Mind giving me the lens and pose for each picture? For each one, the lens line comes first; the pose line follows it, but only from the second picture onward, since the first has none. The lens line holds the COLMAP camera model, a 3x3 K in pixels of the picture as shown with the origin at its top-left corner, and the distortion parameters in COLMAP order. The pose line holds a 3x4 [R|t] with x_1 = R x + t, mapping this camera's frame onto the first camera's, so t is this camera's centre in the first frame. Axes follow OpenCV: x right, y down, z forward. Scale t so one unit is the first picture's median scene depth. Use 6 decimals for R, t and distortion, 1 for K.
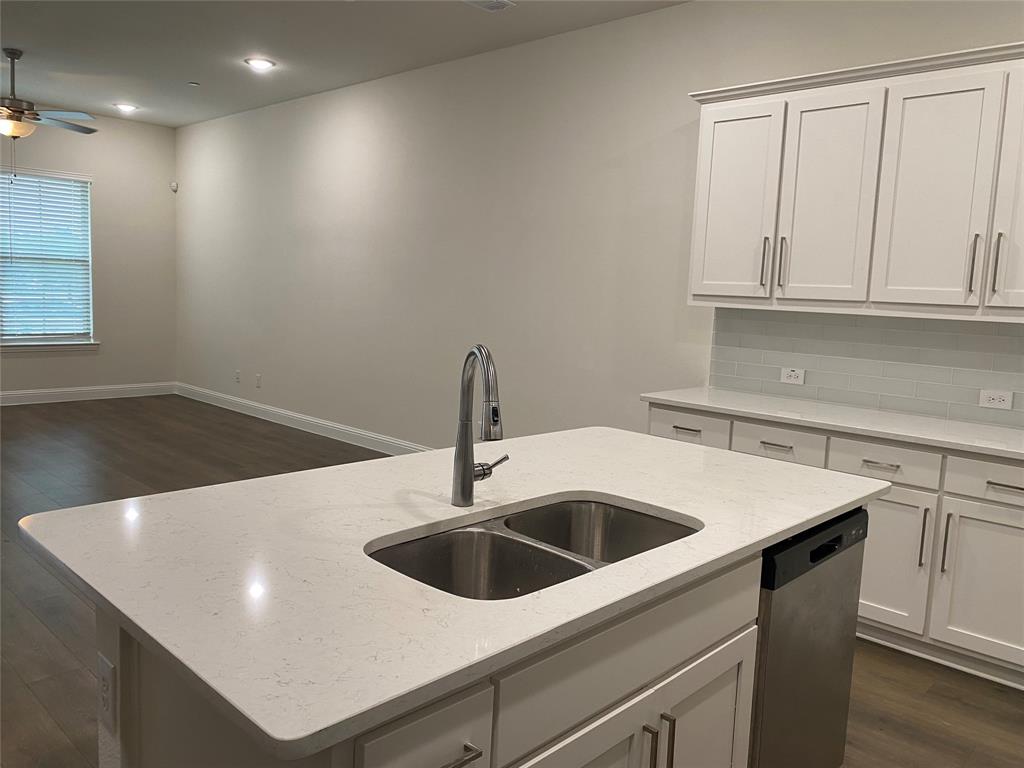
lens RADIAL K [[774.2, 0, 505.0], [0, 774.2, 392.4], [0, 0, 1]] dist [0.078063, -0.115144]
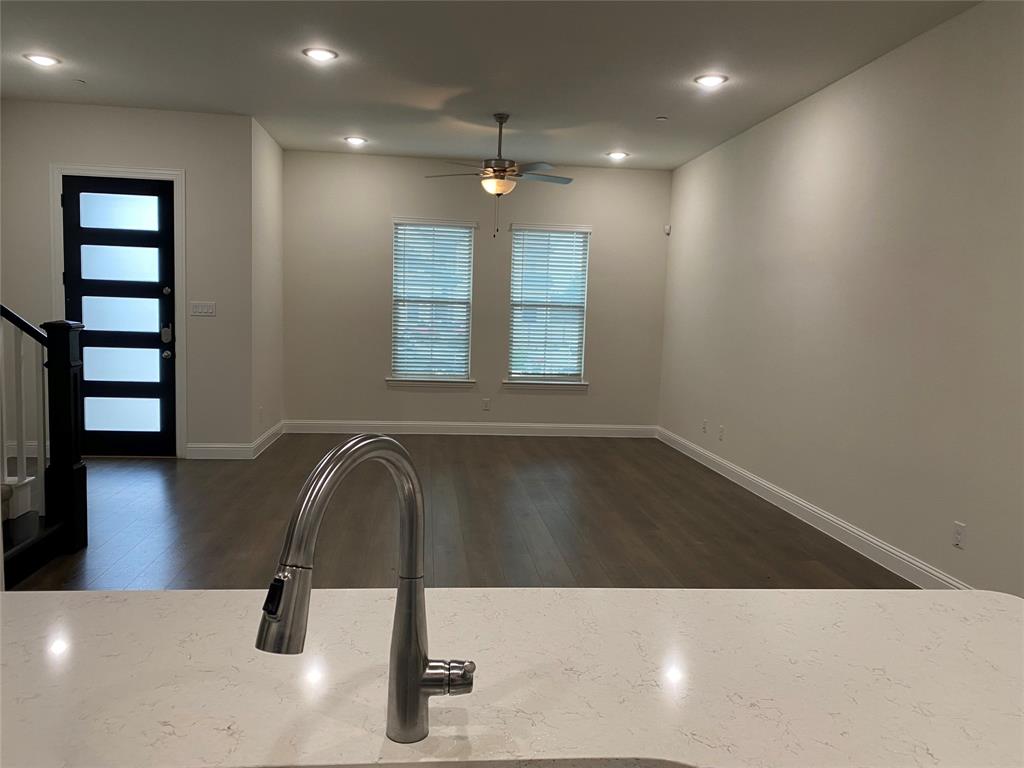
lens RADIAL K [[774.2, 0, 505.0], [0, 774.2, 392.4], [0, 0, 1]] dist [0.078063, -0.115144]
pose [[0.760499, 0.047849, -0.647574, 0.167265], [-0.084317, 0.996115, -0.025417, -0.038064], [0.643842, 0.073931, 0.761578, 0.327500]]
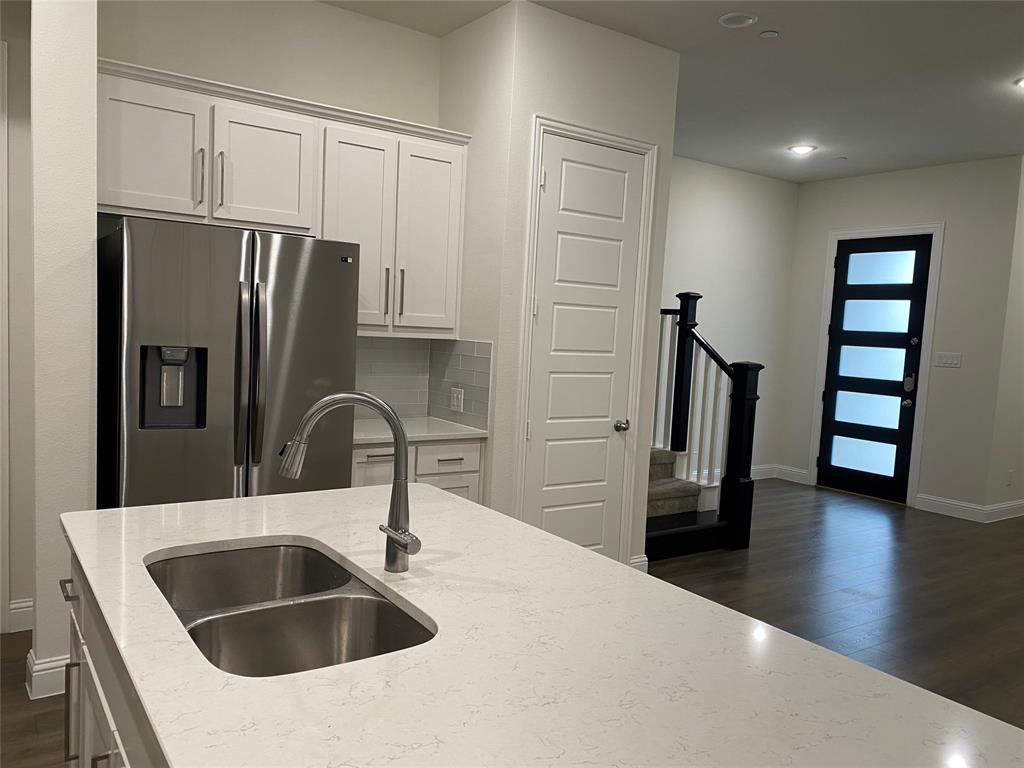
lens RADIAL K [[774.2, 0, 505.0], [0, 774.2, 392.4], [0, 0, 1]] dist [0.078063, -0.115144]
pose [[-0.191082, 0.027470, -0.981190, 0.414333], [-0.188039, 0.980070, 0.064058, -0.072989], [0.963395, 0.196742, -0.182108, 0.637775]]
